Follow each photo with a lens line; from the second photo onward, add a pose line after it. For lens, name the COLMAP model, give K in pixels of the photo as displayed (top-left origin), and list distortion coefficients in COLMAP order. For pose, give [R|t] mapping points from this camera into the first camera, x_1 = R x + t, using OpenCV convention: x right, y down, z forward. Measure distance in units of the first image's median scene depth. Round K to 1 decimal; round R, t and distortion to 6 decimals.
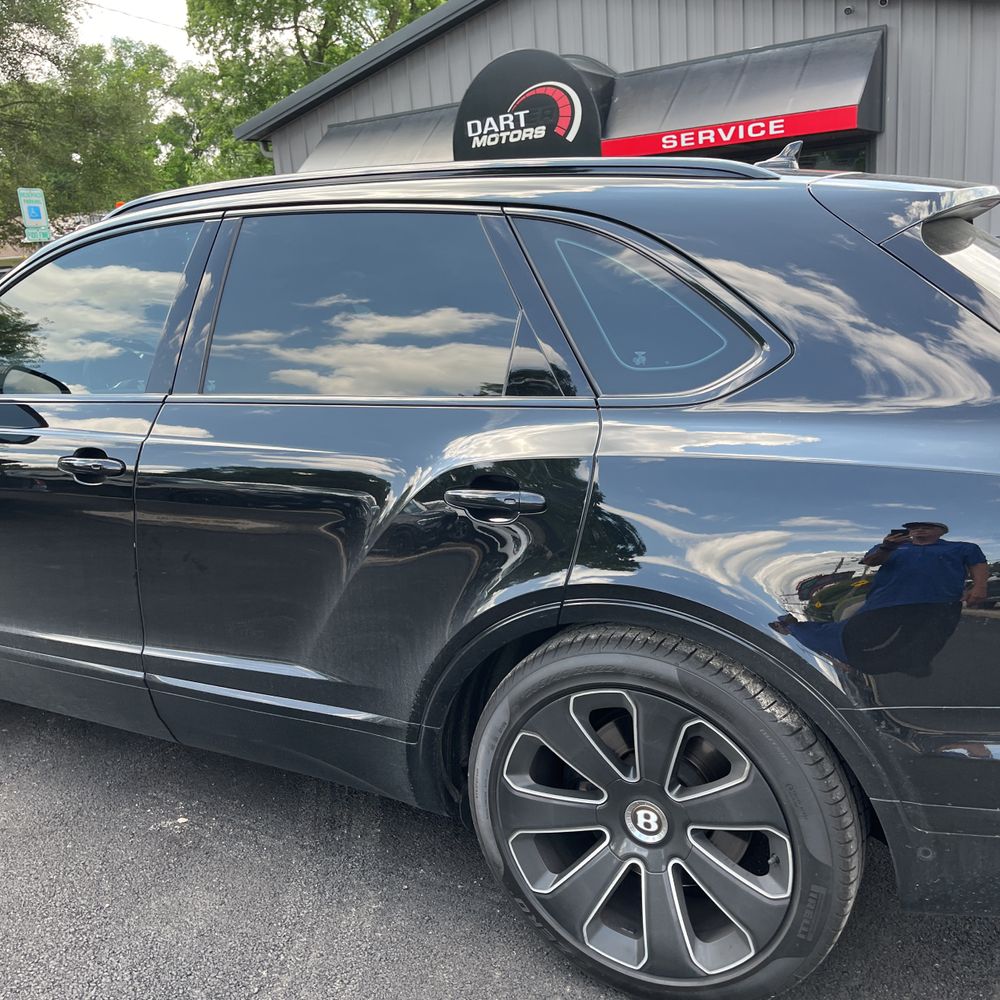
lens RADIAL K [[1004.1, 0, 465.4], [0, 1004.1, 499.2], [0, 0, 1]] dist [0.015341, 0.014637]
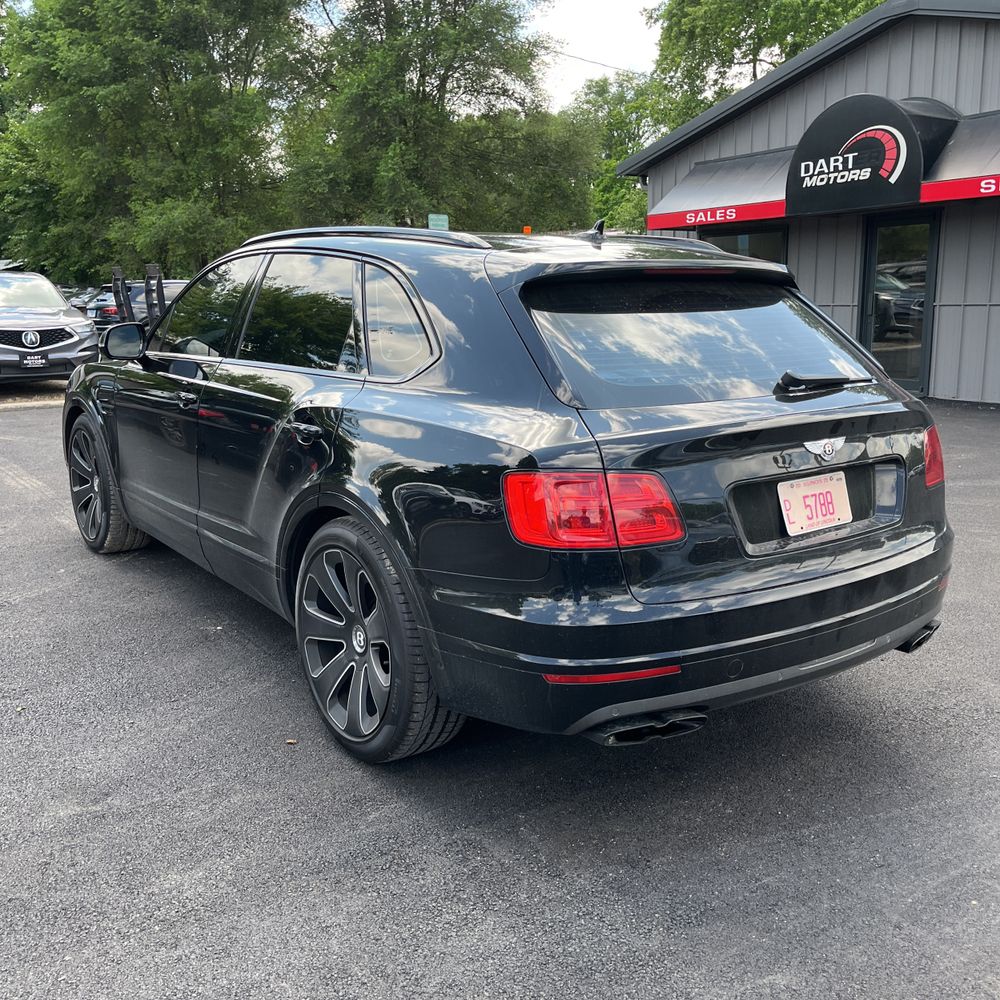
lens RADIAL K [[1005.3, 0, 505.9], [0, 1005.3, 499.3], [0, 0, 1]] dist [0.059792, -0.083945]
pose [[0.905017, 0.142035, -0.400961, 0.857011], [-0.150528, 0.988551, 0.010421, 0.038590], [0.397851, 0.050925, 0.916036, -0.337214]]
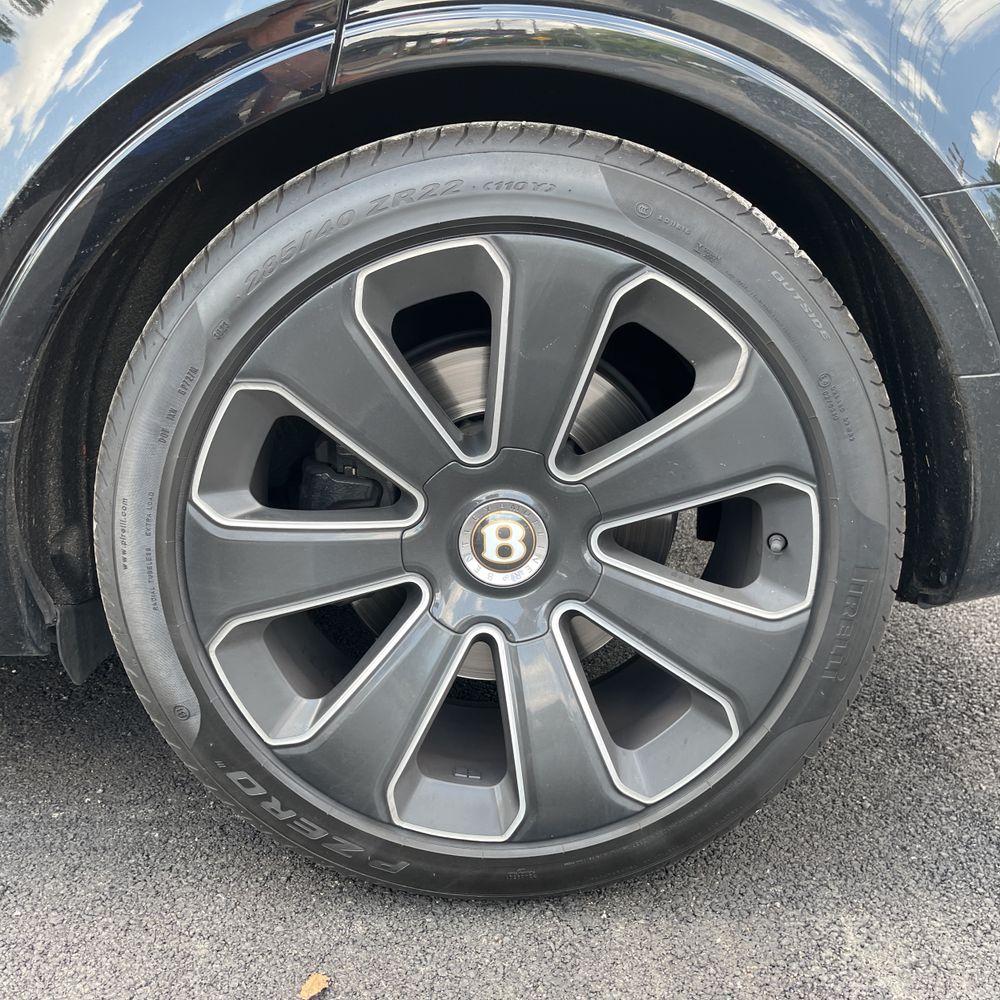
lens RADIAL K [[1004.1, 0, 465.4], [0, 1004.1, 499.2], [0, 0, 1]] dist [0.015341, 0.014637]
pose [[0.856760, -0.077264, 0.509895, -0.075607], [0.071648, 0.996958, 0.030680, 0.240814], [-0.510715, 0.010247, 0.859689, 0.497222]]
